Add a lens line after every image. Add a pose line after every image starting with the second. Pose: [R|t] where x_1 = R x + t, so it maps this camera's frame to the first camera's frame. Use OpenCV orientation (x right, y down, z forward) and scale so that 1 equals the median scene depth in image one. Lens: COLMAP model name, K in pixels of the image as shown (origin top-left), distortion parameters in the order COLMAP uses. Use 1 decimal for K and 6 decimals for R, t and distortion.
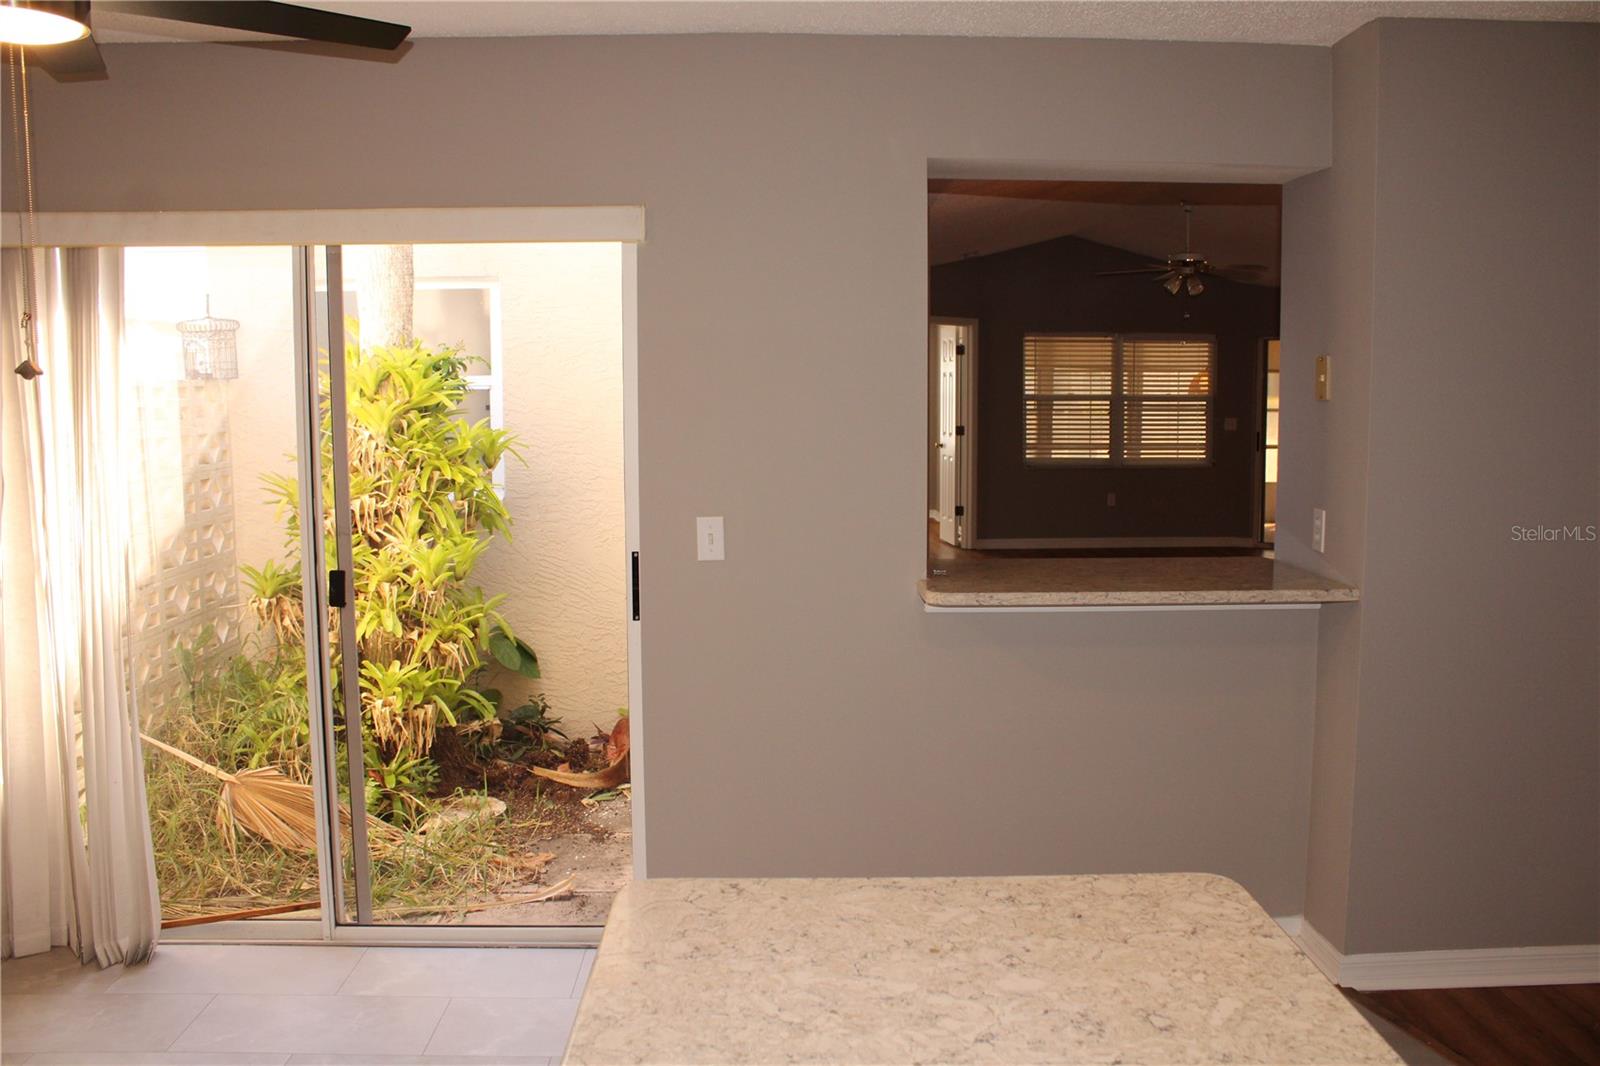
lens RADIAL K [[1344.8, 0, 814.3], [0, 1344.8, 530.6], [0, 0, 1]] dist [-0.167667, 0.149784]
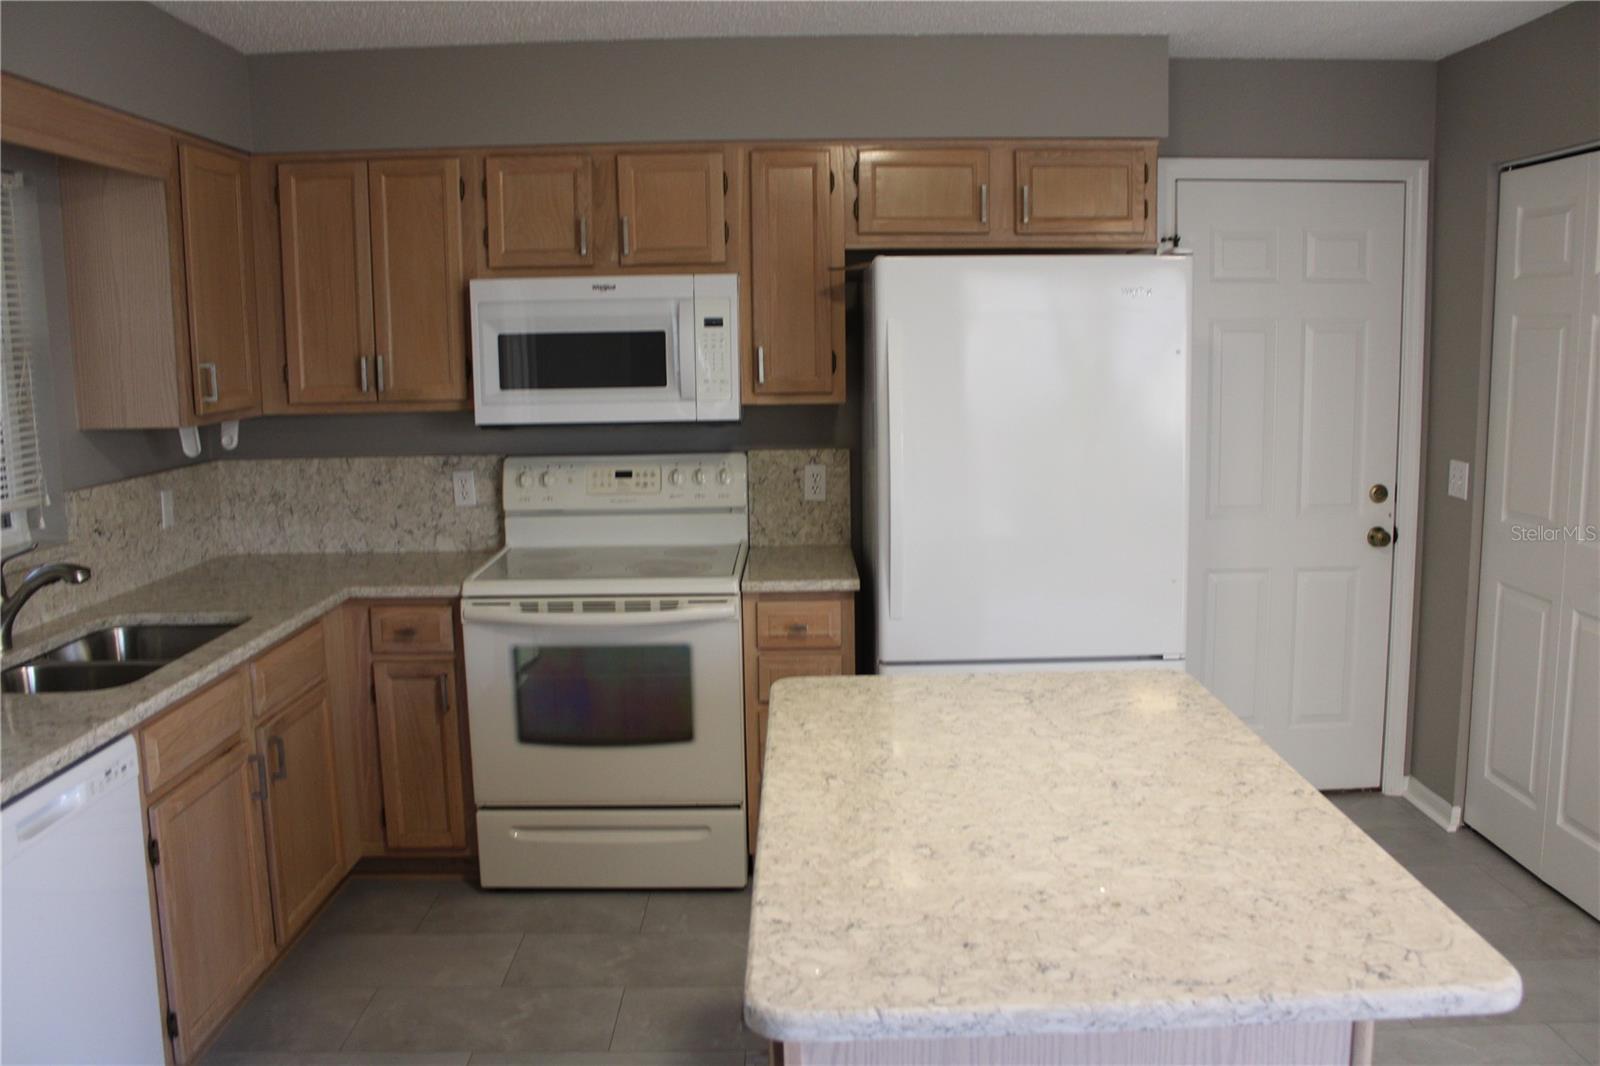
lens RADIAL K [[1344.8, 0, 814.3], [0, 1344.8, 530.6], [0, 0, 1]] dist [-0.167667, 0.149784]
pose [[-0.999686, 0.017001, 0.018395, 0.090029], [0.021066, 0.967956, 0.250234, -0.067078], [-0.013551, 0.250543, -0.968011, 0.573998]]
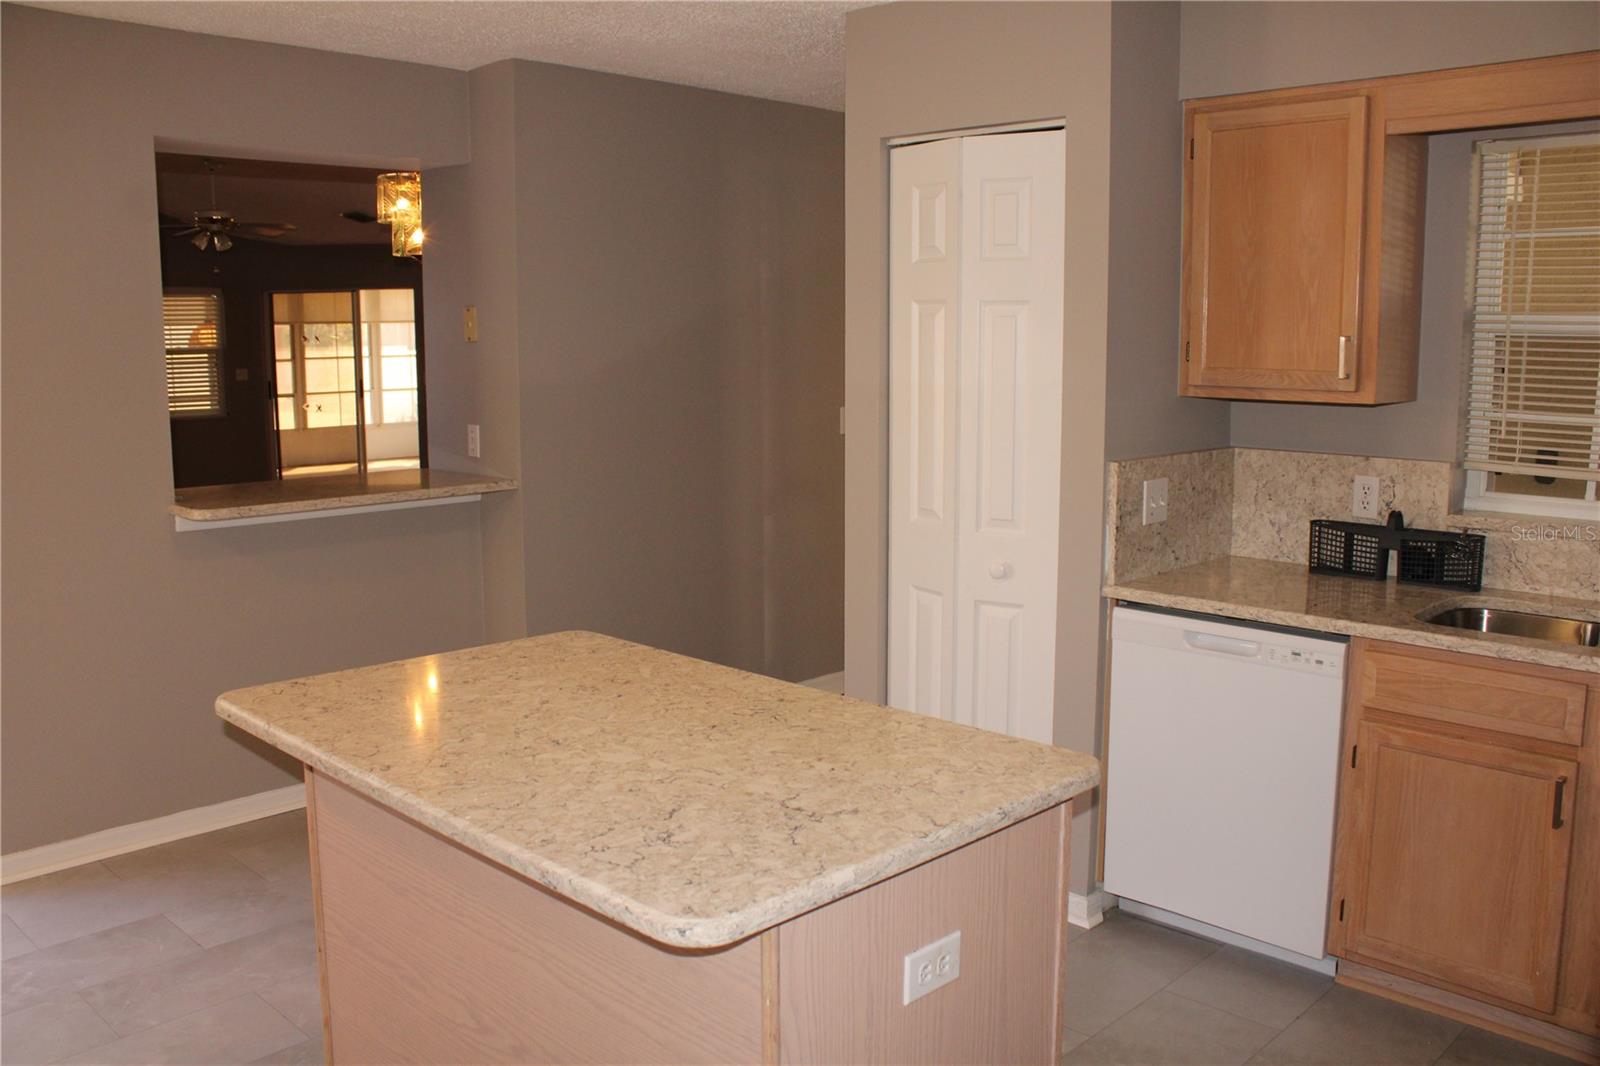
lens RADIAL K [[1344.8, 0, 814.3], [0, 1344.8, 530.6], [0, 0, 1]] dist [-0.167667, 0.149784]
pose [[0.716548, -0.097849, 0.690641, -0.206888], [0.073190, 0.995194, 0.065062, 0.018943], [-0.693688, 0.003928, 0.720265, -0.131031]]
